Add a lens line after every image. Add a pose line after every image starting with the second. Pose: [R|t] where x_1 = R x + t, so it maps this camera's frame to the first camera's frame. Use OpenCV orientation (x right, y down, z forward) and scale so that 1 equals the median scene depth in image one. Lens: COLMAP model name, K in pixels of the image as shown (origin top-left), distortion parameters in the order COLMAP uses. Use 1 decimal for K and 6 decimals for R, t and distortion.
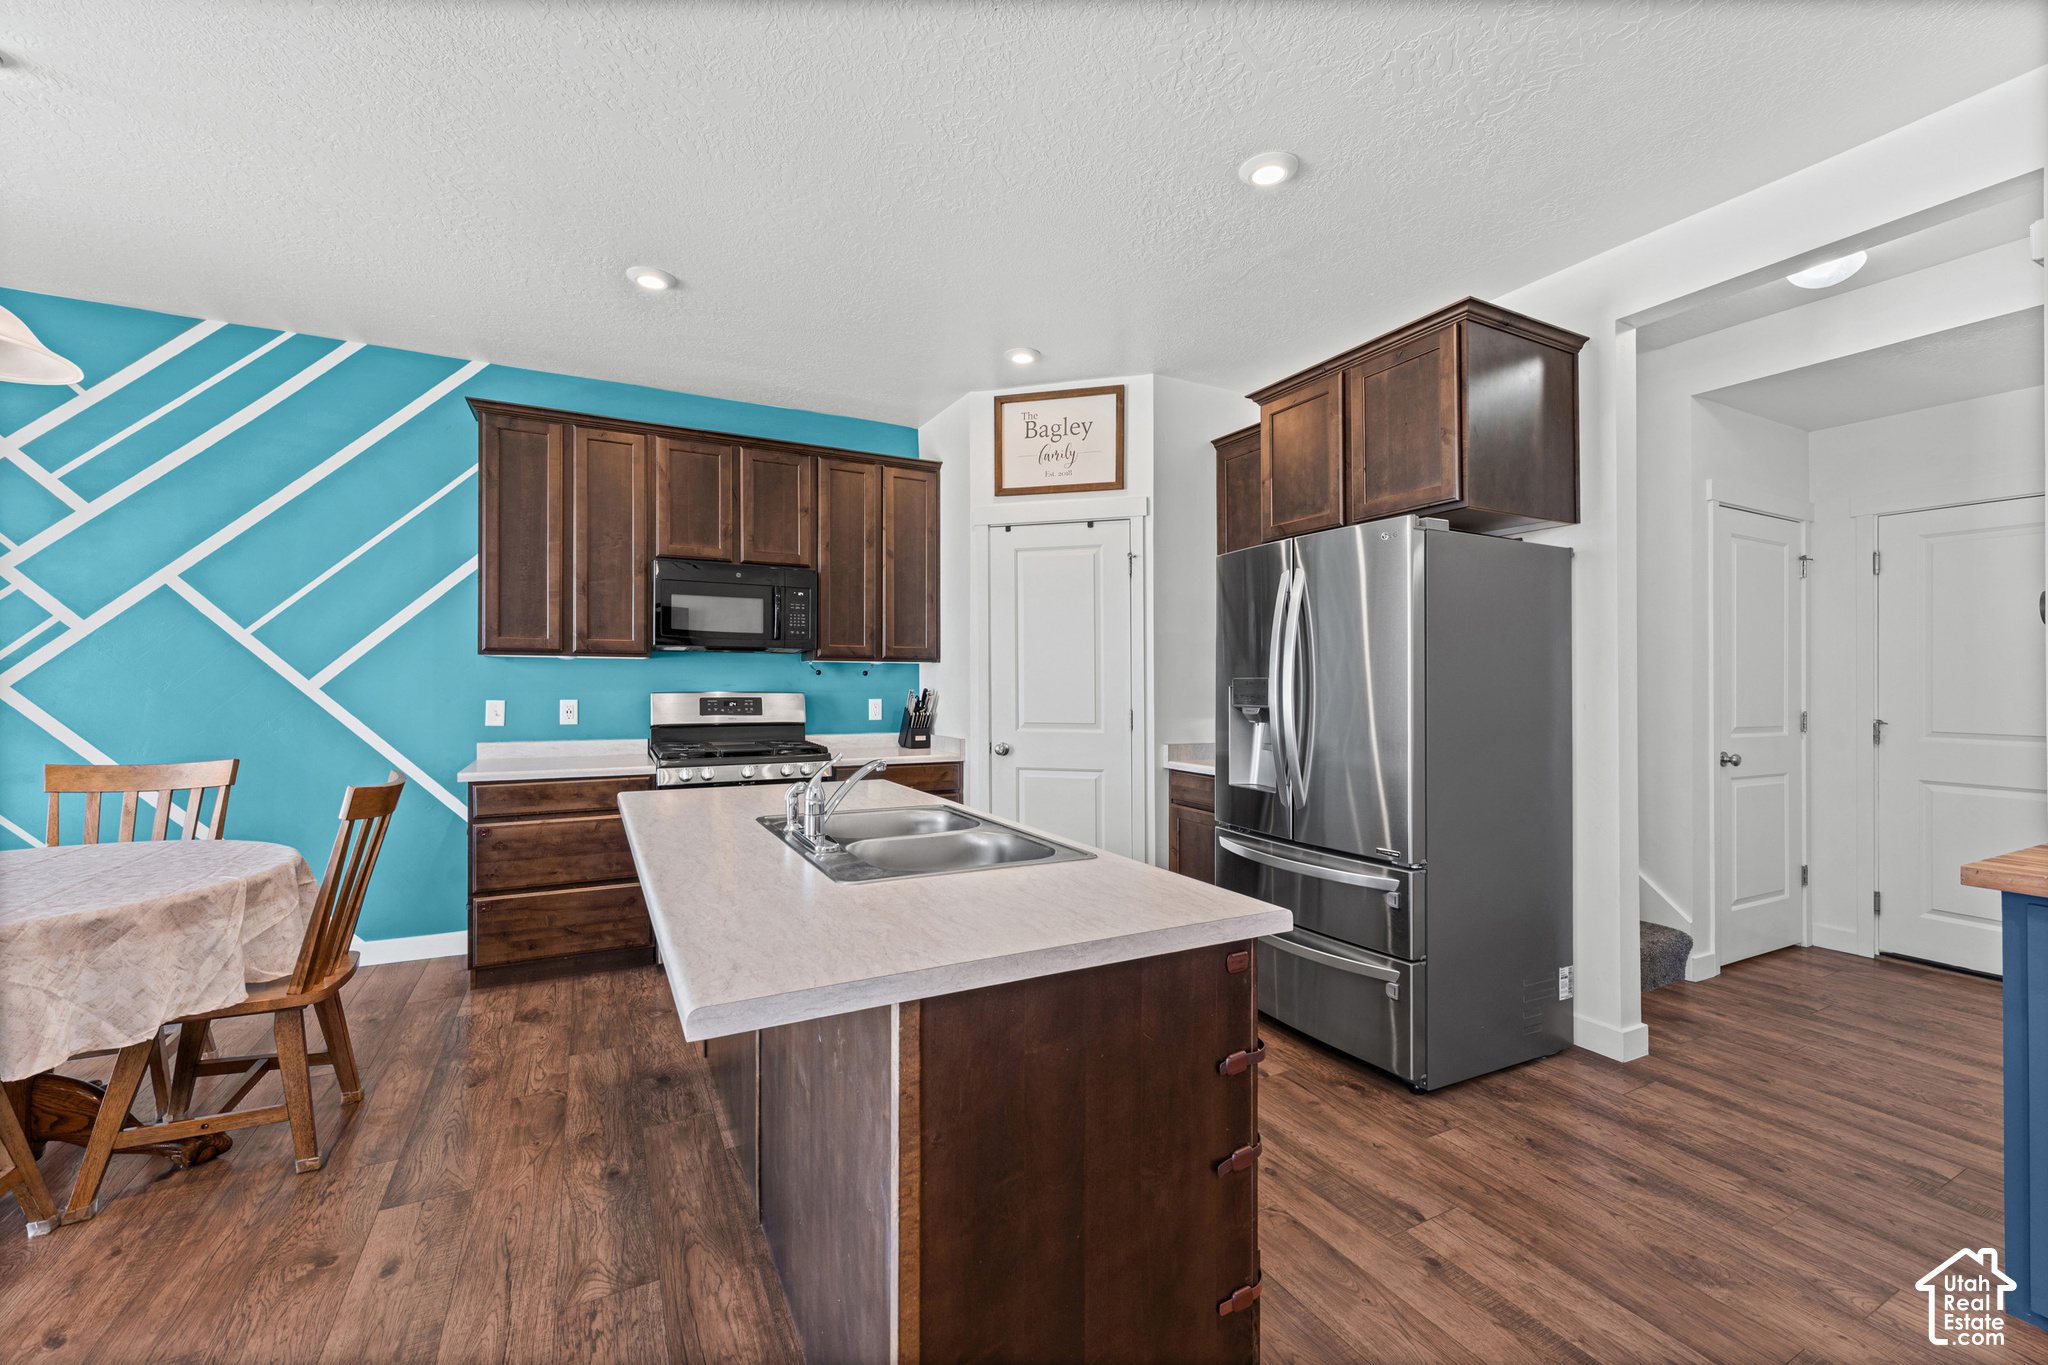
lens RADIAL K [[822.8, 0, 1025.8], [0, 822.8, 686.2], [0, 0, 1]] dist [0.002096, -0.001291]
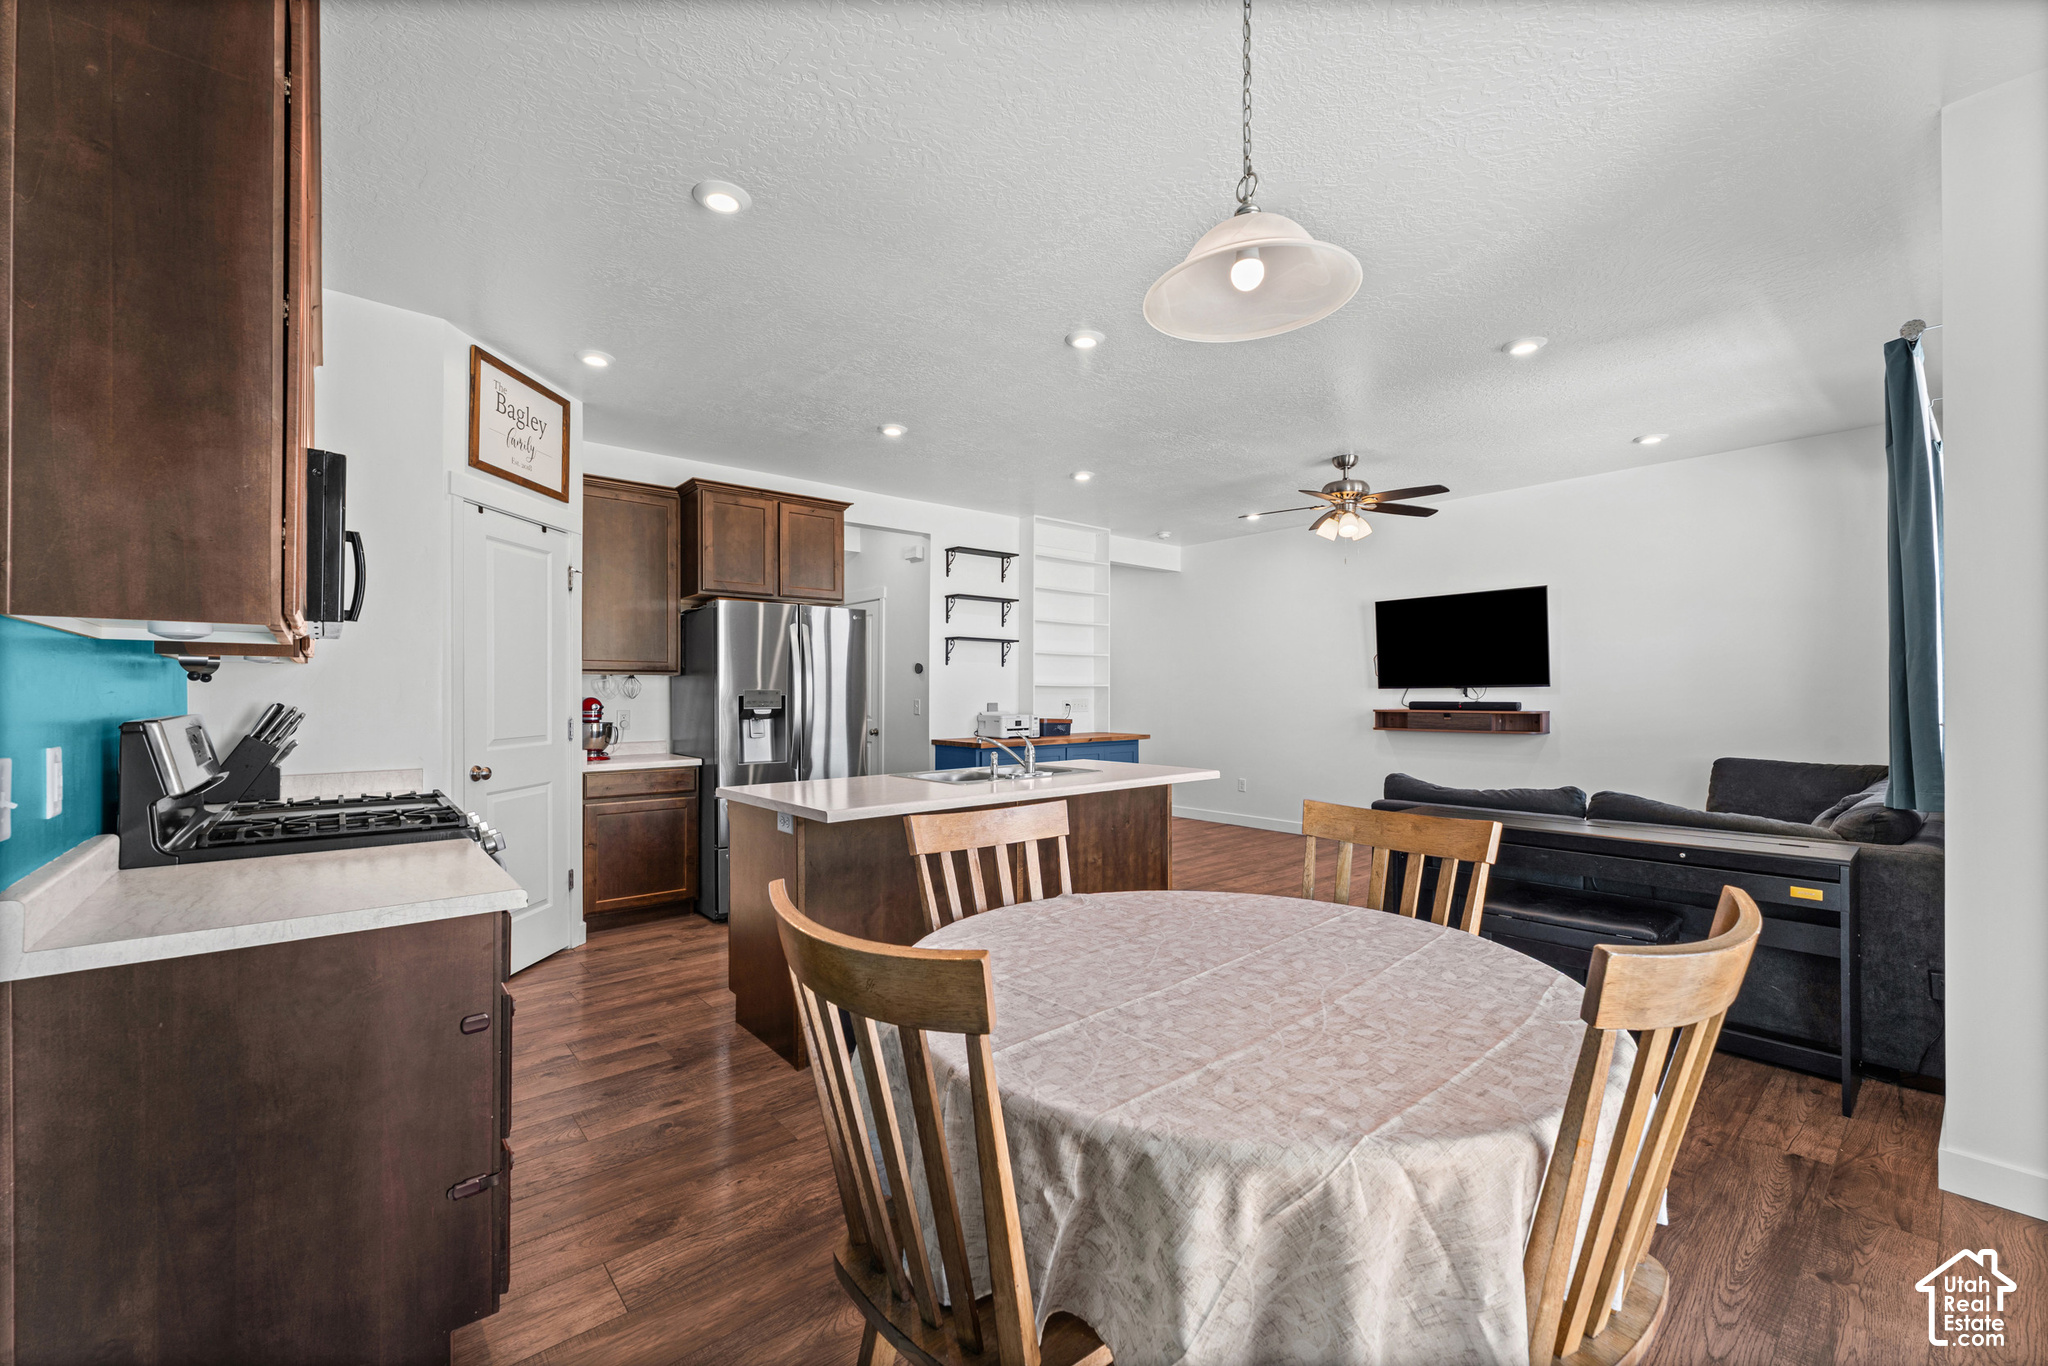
lens RADIAL K [[822.8, 0, 1016.7], [0, 822.8, 691.2], [0, 0, 1]] dist [0.002096, -0.001291]
pose [[-0.220039, 0.000710, 0.975491, -1.090877], [0.002493, 0.999997, -0.000165, -0.005063], [-0.975488, 0.002396, -0.220040, 0.741483]]
